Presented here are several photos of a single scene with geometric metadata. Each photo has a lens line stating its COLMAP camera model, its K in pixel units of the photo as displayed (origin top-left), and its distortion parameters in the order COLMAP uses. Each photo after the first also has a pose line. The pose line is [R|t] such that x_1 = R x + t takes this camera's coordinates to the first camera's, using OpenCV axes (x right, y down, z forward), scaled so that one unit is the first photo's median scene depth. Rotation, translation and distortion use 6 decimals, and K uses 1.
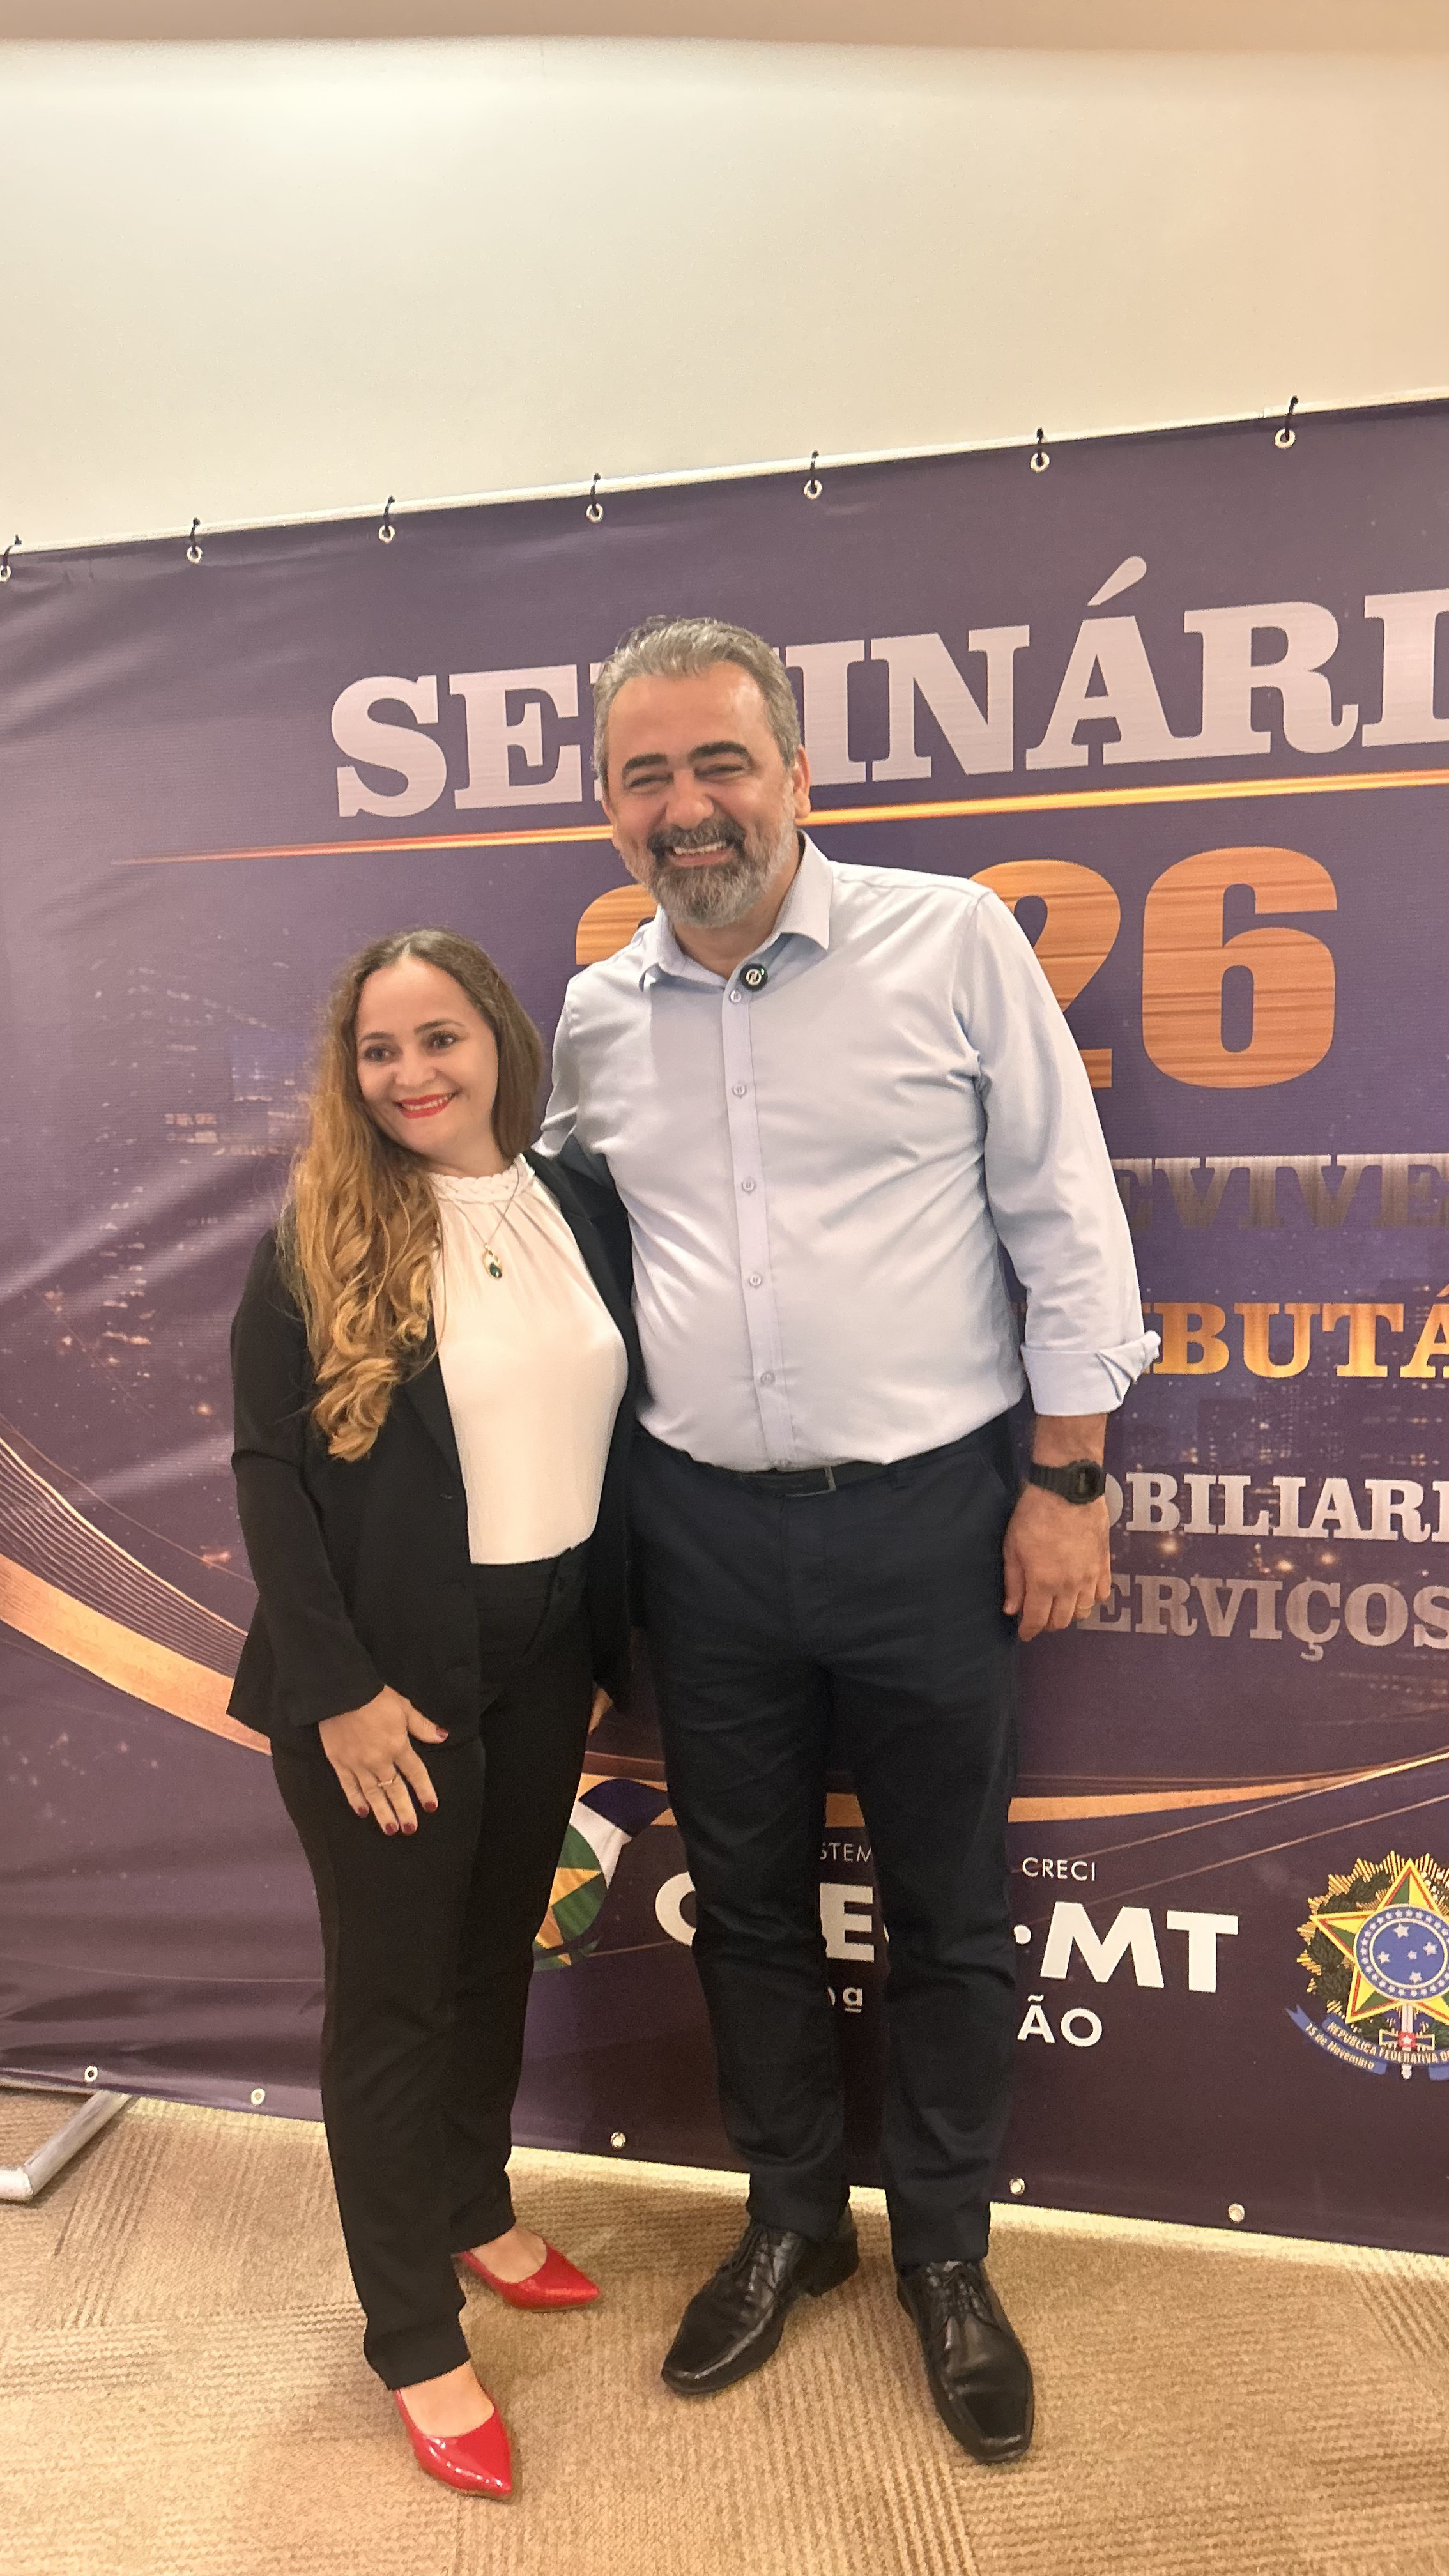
lens RADIAL K [[1906.3, 0, 725.8], [0, 1906.3, 1292.2], [0, 0, 1]] dist [0.038754, -0.051801]
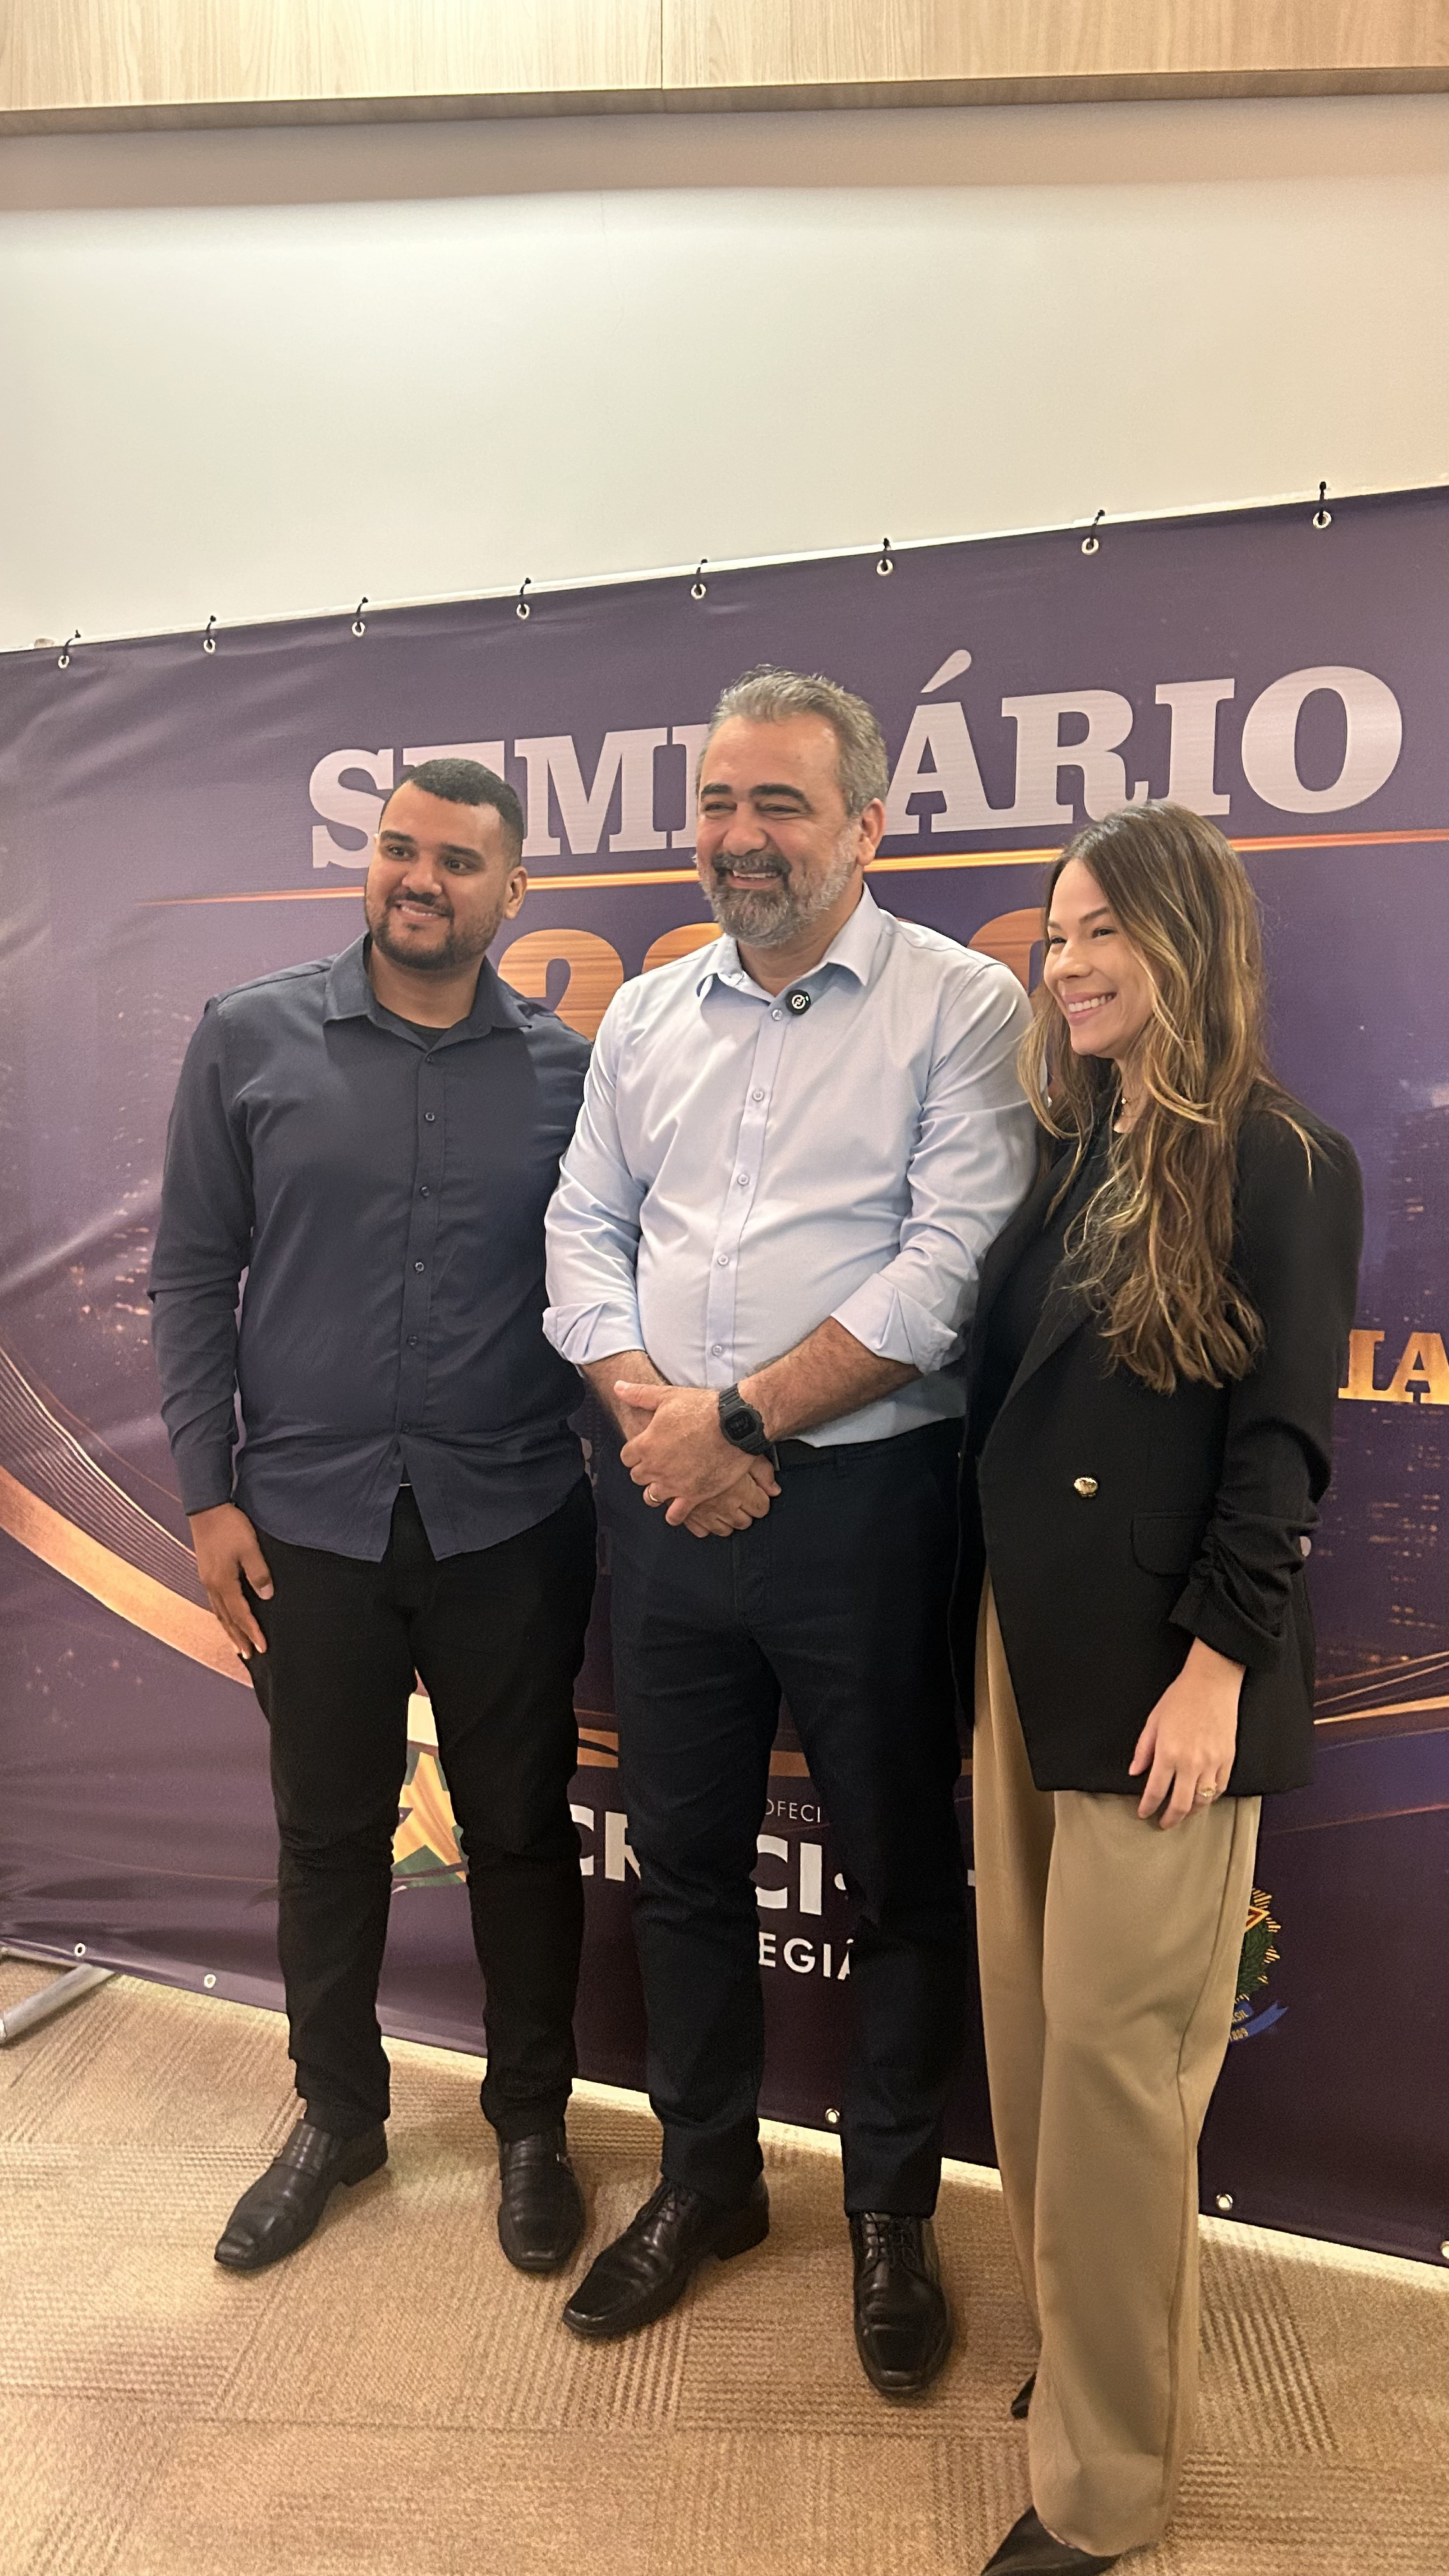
lens RADIAL K [[1906.3, 0, 734.4], [0, 1906.3, 1301.5], [0, 0, 1]] dist [0.038754, -0.051801]
pose [[0.988623, 0.048835, -0.142266, 0.249265], [-0.053377, 0.998174, -0.028283, 0.037855], [0.140625, 0.035555, 0.989424, -0.119286]]
